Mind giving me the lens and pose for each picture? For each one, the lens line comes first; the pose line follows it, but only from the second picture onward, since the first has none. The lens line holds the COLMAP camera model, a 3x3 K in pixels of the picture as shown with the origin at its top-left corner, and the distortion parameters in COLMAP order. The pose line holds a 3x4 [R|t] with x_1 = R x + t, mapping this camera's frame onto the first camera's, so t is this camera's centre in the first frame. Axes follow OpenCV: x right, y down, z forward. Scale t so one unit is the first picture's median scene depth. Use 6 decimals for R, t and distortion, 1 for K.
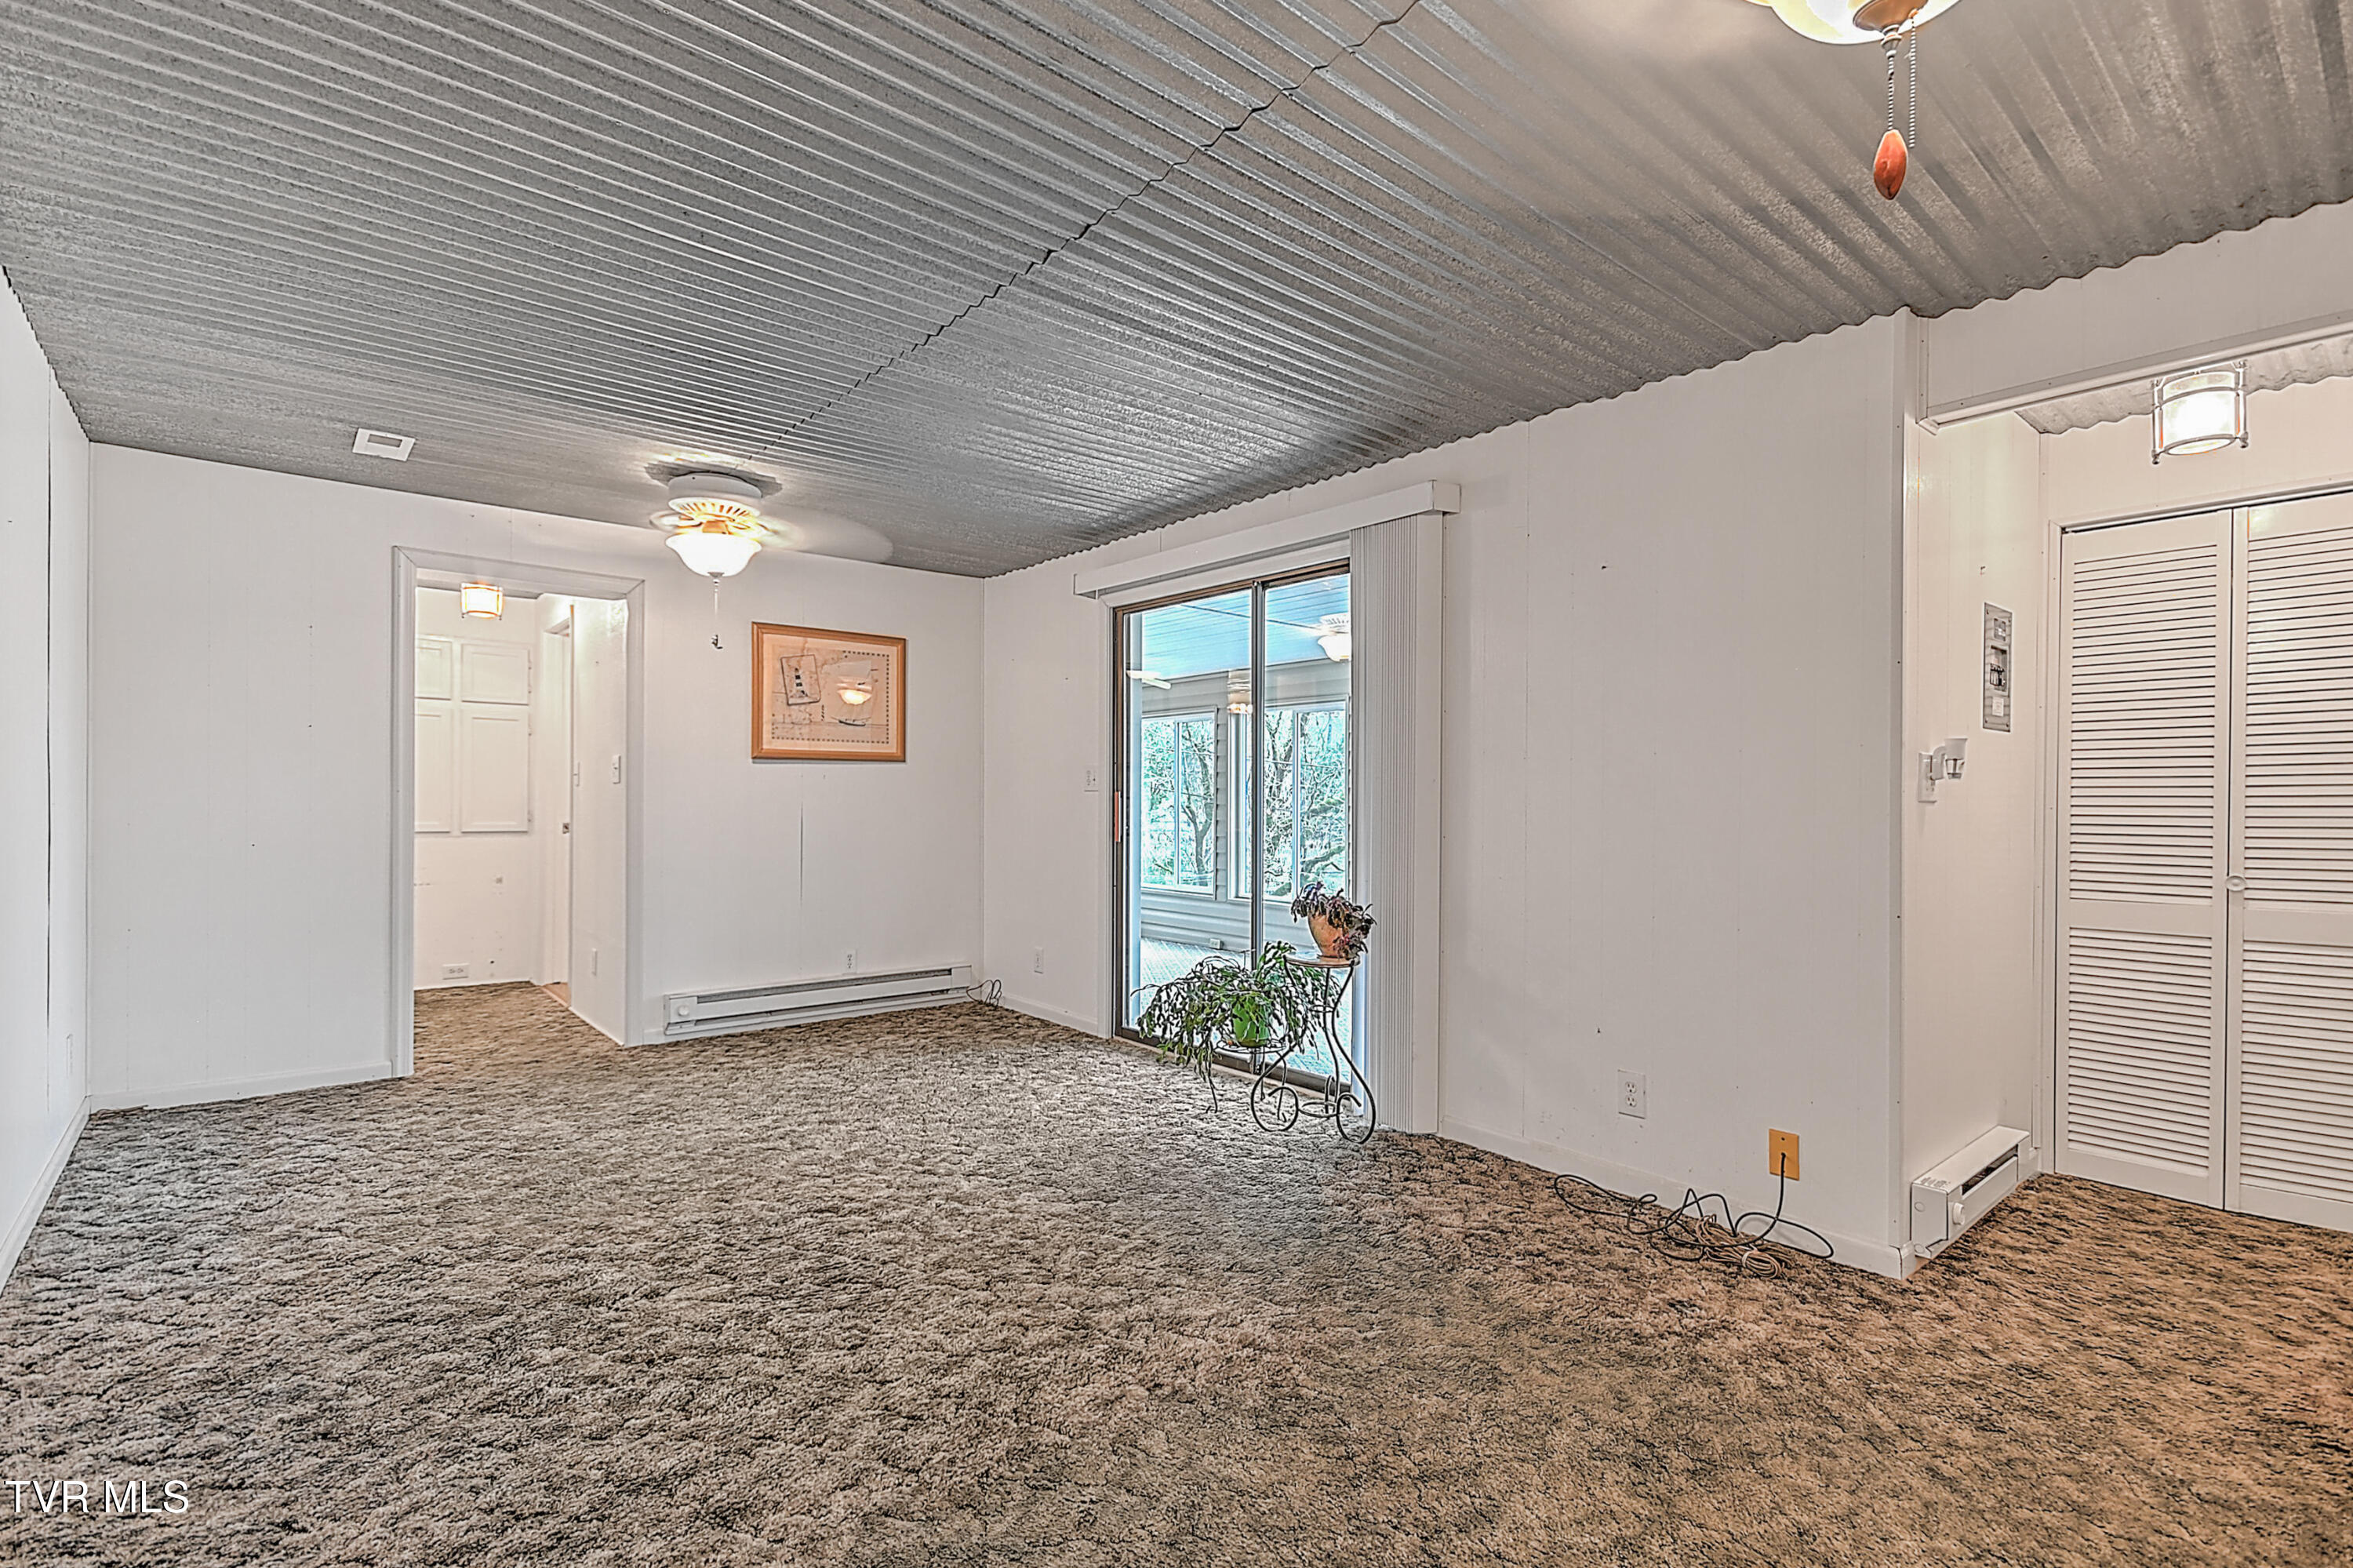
lens RADIAL K [[1080.0, 0, 1167.6], [0, 1080.0, 780.6], [0, 0, 1]] dist [0.012670, -0.000369]
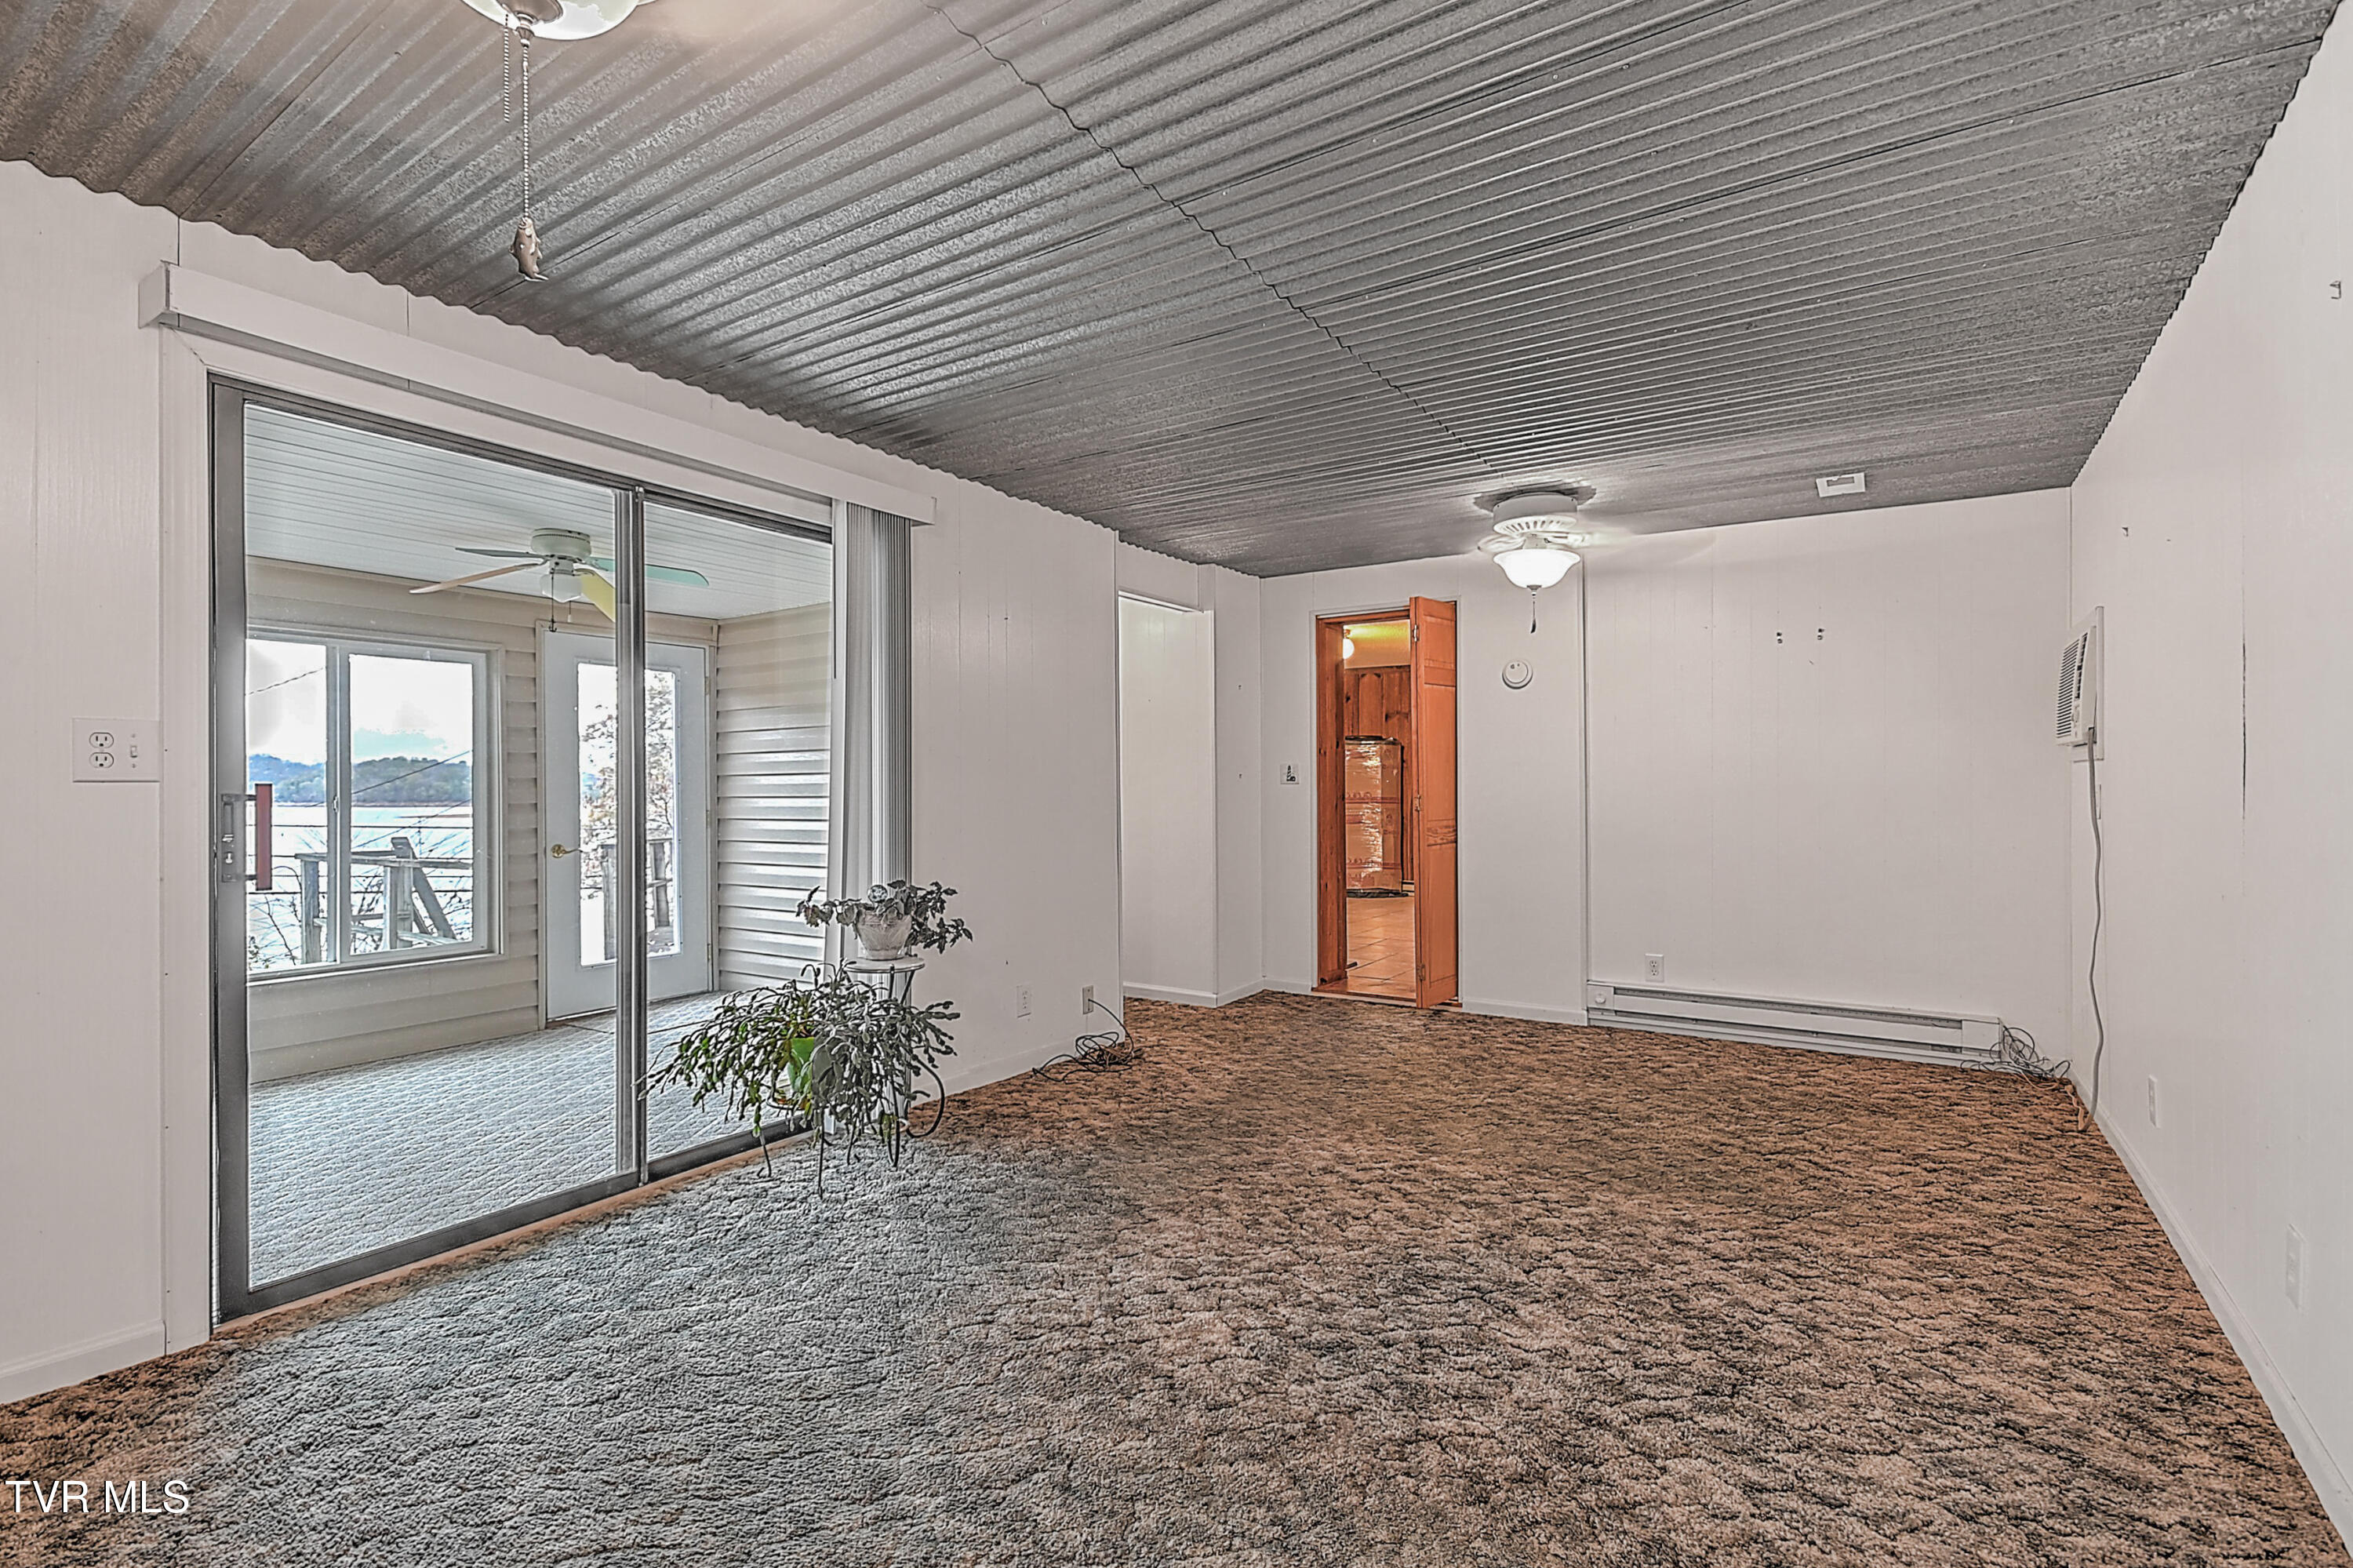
lens RADIAL K [[1060.2, 0, 1163.0], [0, 1060.2, 794.5], [0, 0, 1]] dist [0.013595, -0.000306]
pose [[-0.274807, -0.012829, 0.961414, -0.965692], [-0.016848, 0.999822, 0.008525, 0.005841], [-0.961352, -0.013856, -0.274974, 1.230663]]
